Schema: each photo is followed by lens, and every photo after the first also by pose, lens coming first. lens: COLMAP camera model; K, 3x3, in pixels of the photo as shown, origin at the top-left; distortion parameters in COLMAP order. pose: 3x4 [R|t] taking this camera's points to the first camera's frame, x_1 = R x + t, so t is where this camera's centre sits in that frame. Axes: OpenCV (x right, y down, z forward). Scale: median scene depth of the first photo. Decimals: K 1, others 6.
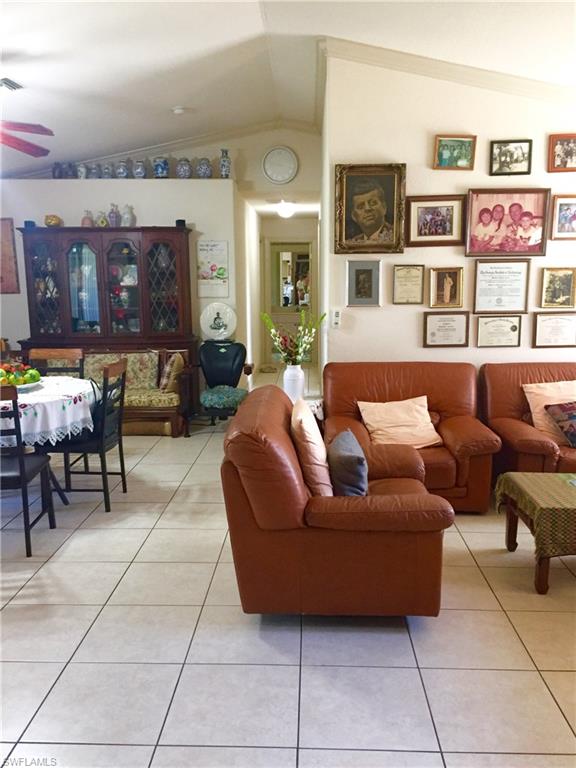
lens RADIAL K [[652.4, 0, 292.5], [0, 652.4, 386.5], [0, 0, 1]] dist [0.037597, -0.006809]
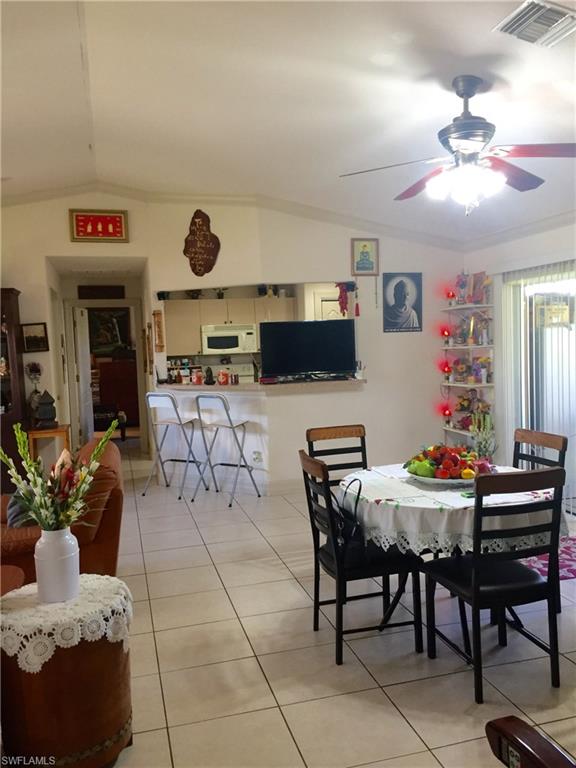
lens RADIAL K [[652.4, 0, 292.5], [0, 652.4, 386.5], [0, 0, 1]] dist [0.037597, -0.006809]
pose [[-0.955930, 0.062628, -0.286838, -0.039081], [-0.004631, 0.973646, 0.228017, -0.255587], [0.293559, 0.219296, -0.930447, 1.523864]]
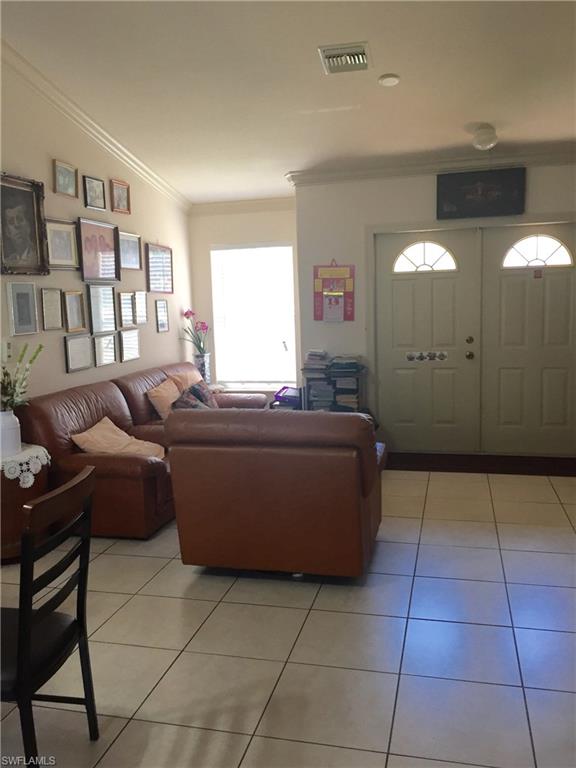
lens RADIAL K [[652.4, 0, 292.5], [0, 652.4, 386.5], [0, 0, 1]] dist [0.037597, -0.006809]
pose [[0.212422, -0.135576, 0.967727, -0.711156], [0.189907, 0.977174, 0.095214, -0.072712], [-0.958547, 0.163553, 0.233320, 0.475609]]
